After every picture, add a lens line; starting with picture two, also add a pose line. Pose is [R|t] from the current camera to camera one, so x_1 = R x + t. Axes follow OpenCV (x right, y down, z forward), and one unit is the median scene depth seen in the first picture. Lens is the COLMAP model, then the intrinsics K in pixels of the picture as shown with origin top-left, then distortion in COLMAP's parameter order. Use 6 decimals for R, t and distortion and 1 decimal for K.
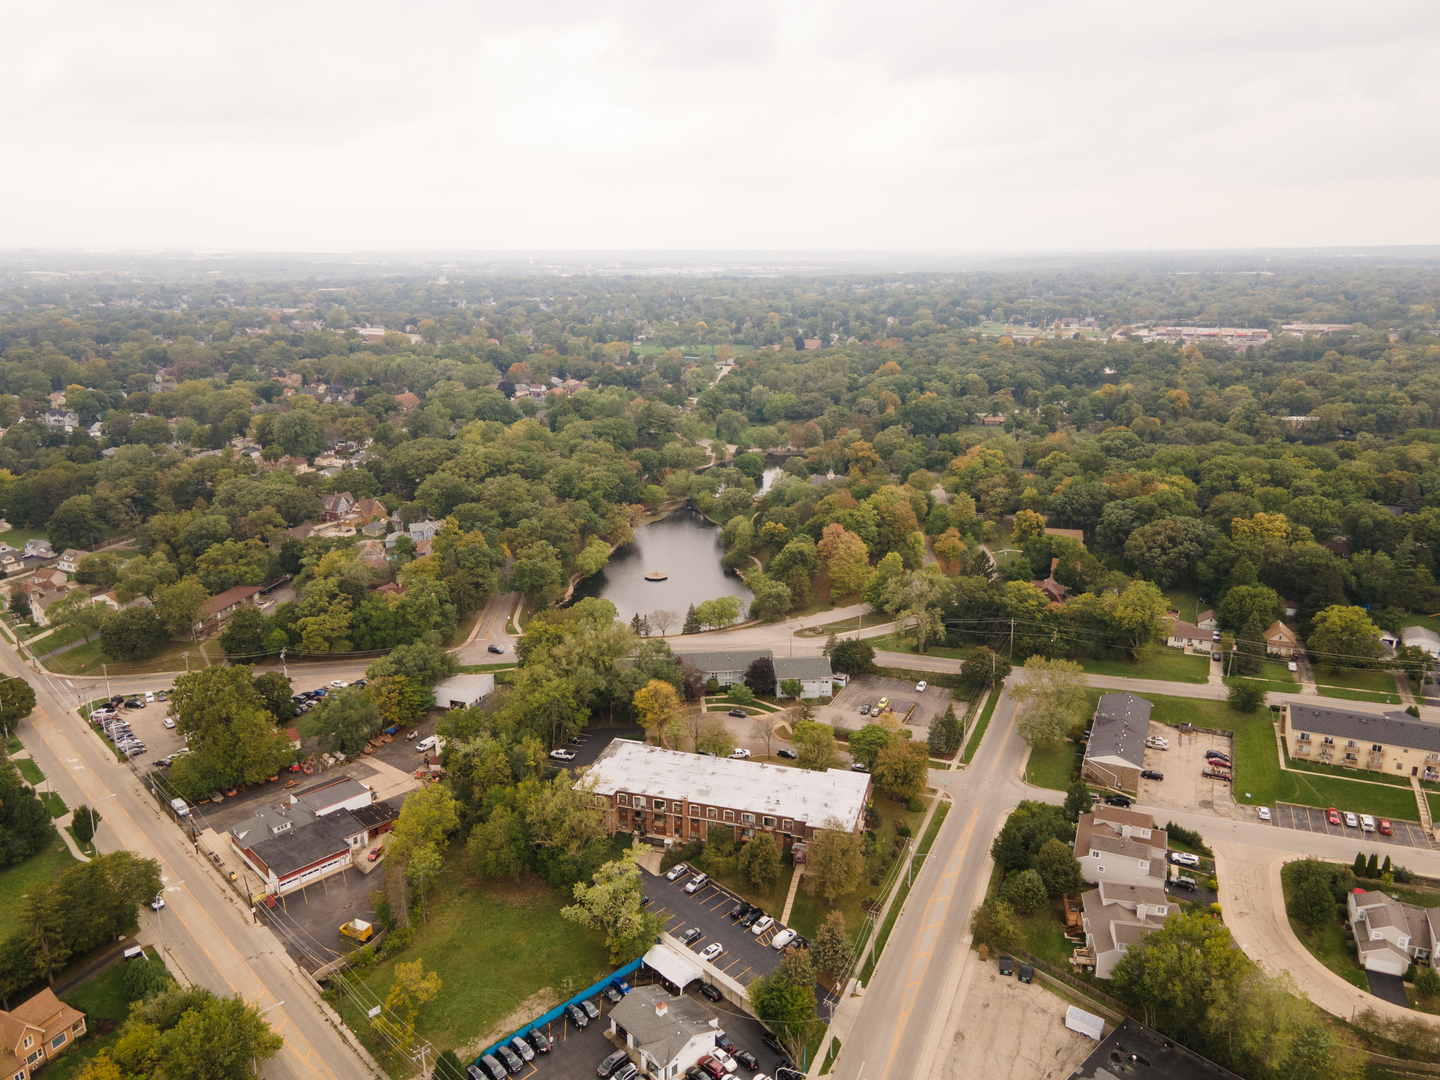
lens RADIAL K [[1065.2, 0, 720.0], [0, 1065.2, 540.0], [0, 0, 1]] dist [0.038589, 0.007186]
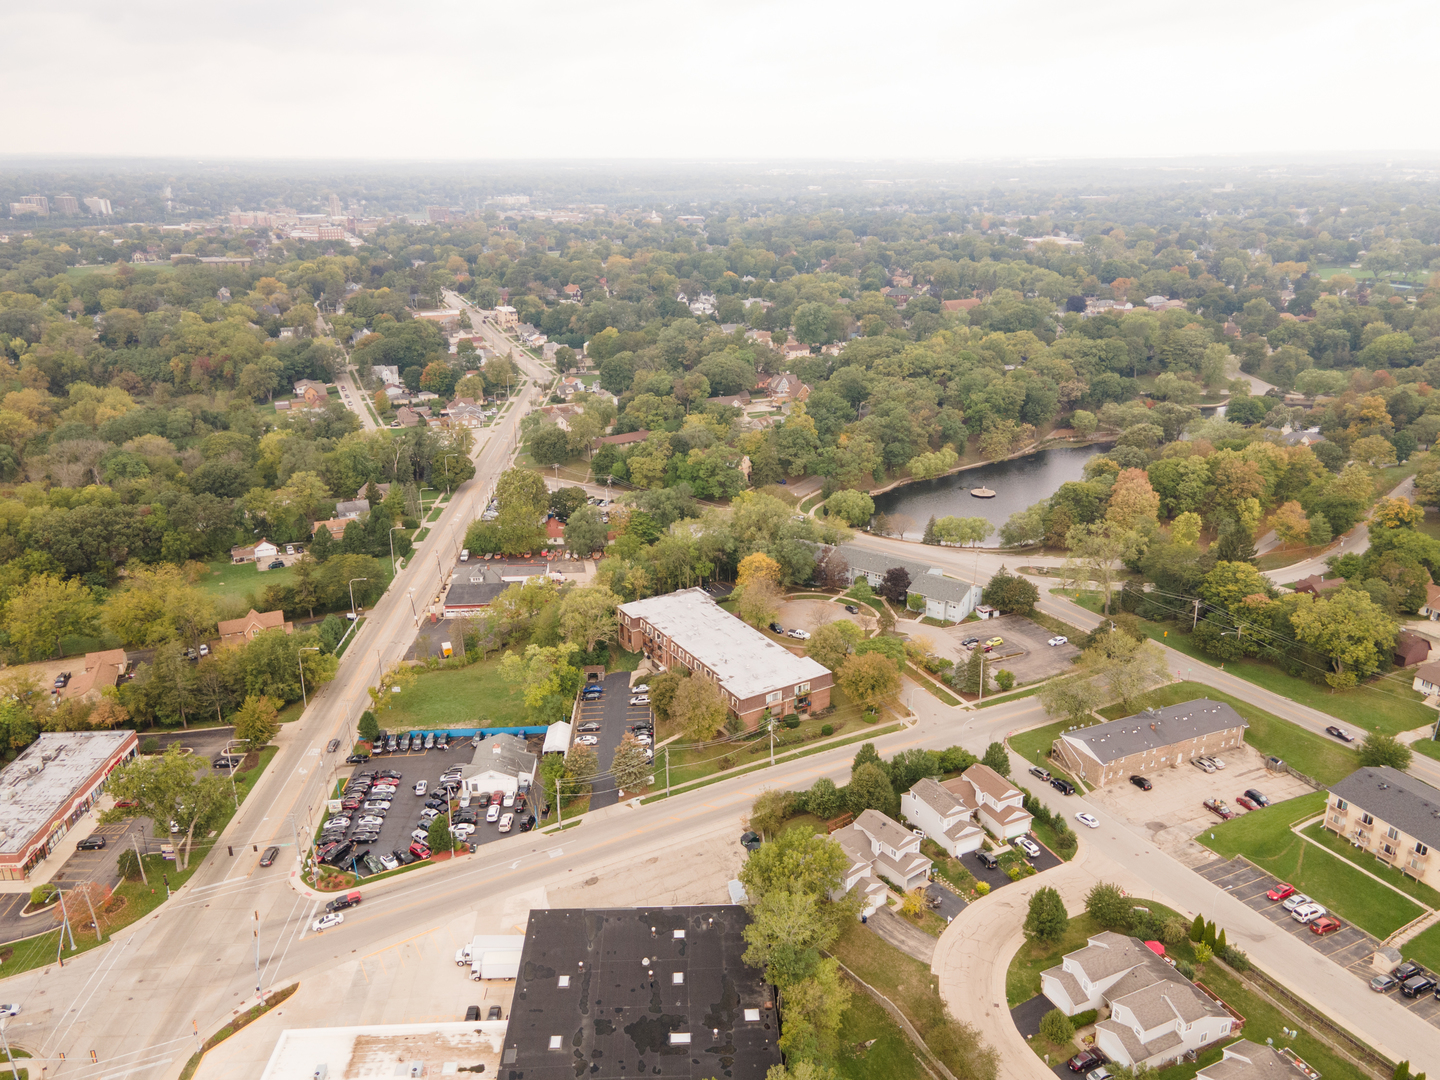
lens RADIAL K [[1065.2, 0, 720.0], [0, 1065.2, 540.0], [0, 0, 1]] dist [0.038589, 0.007186]
pose [[0.749096, 0.224981, -0.623089, 0.618219], [-0.175056, 0.974358, 0.141358, -0.034272], [0.638914, 0.003185, 0.769272, 0.106237]]
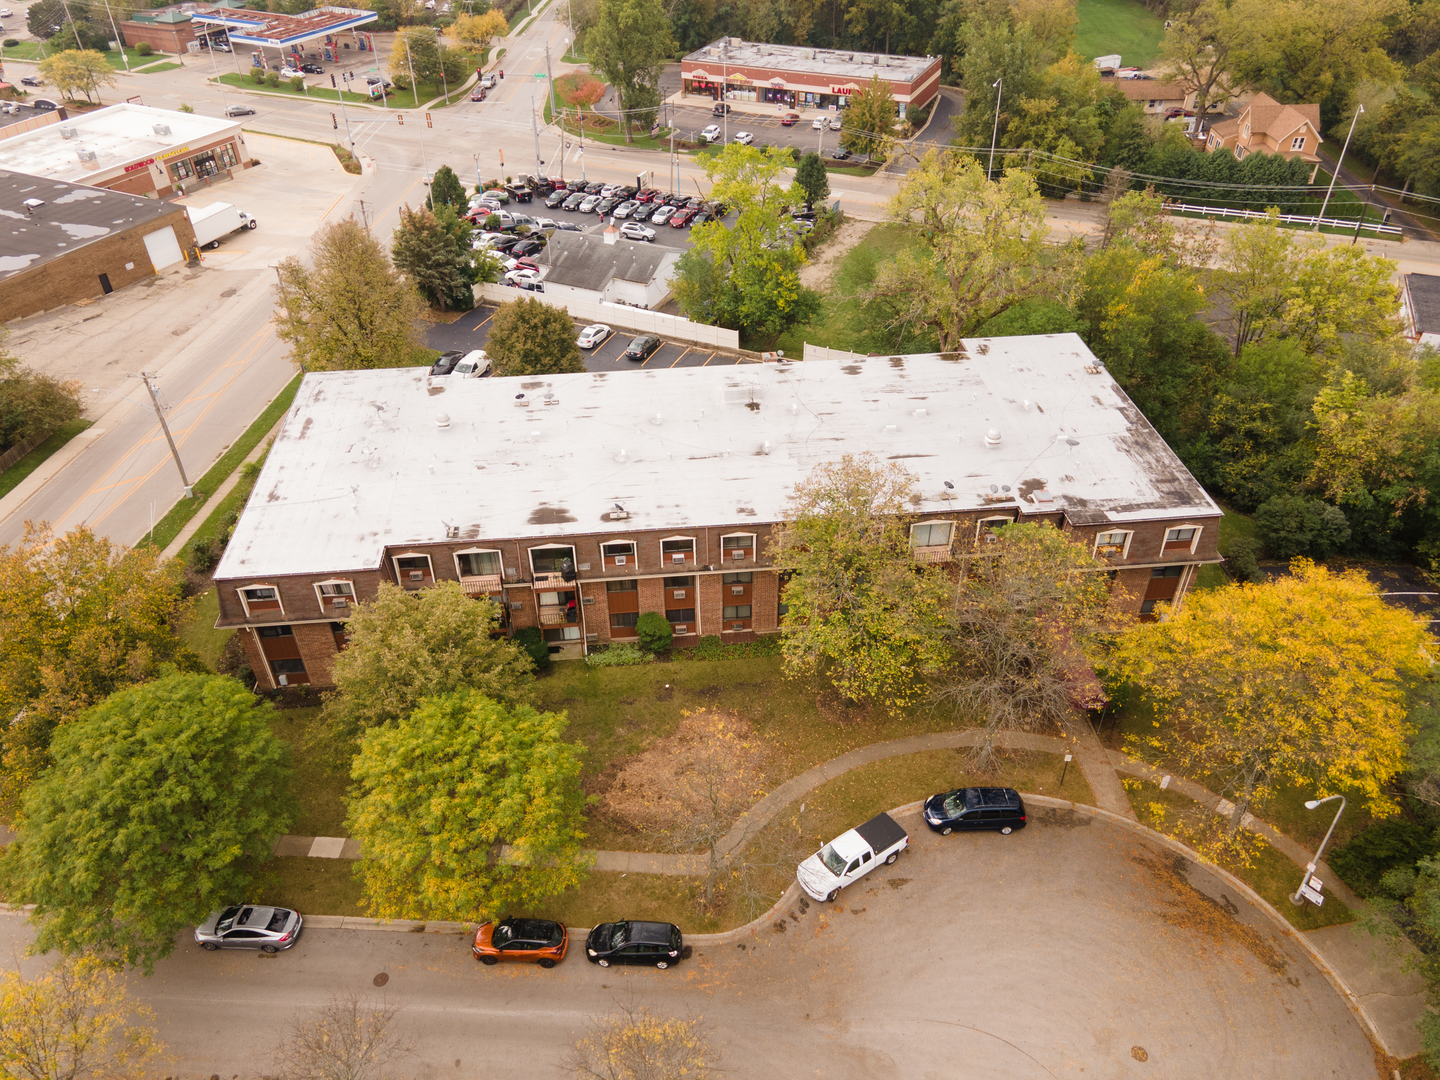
lens RADIAL K [[1084.7, 0, 718.0], [0, 1084.7, 561.2], [0, 0, 1]] dist [0.044052, 0.005597]
pose [[-0.920515, 0.250747, -0.299629, 0.121393], [-0.095712, 0.598801, 0.795158, -0.035175], [0.378802, 0.760634, -0.527205, 1.077642]]
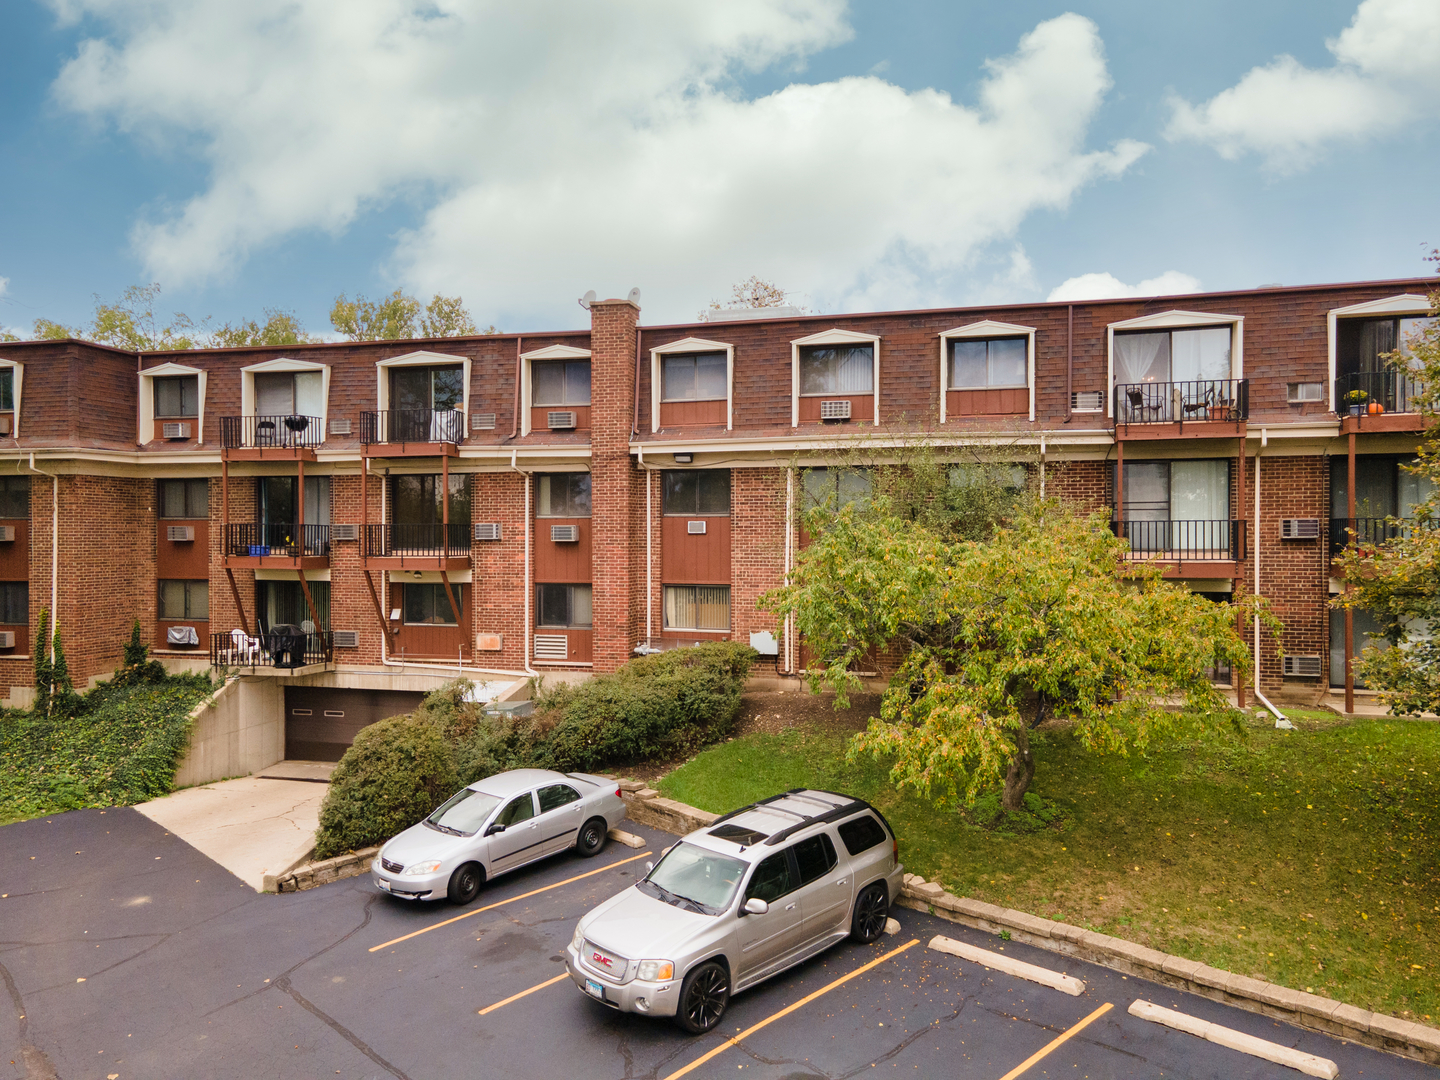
lens RADIAL K [[1065.2, 0, 720.0], [0, 1065.2, 540.0], [0, 0, 1]] dist [0.038589, 0.007186]
pose [[0.999707, -0.002292, 0.024101, -0.020020], [0.008431, 0.966159, -0.257808, 0.259129], [-0.022695, 0.257936, 0.965895, 0.758124]]
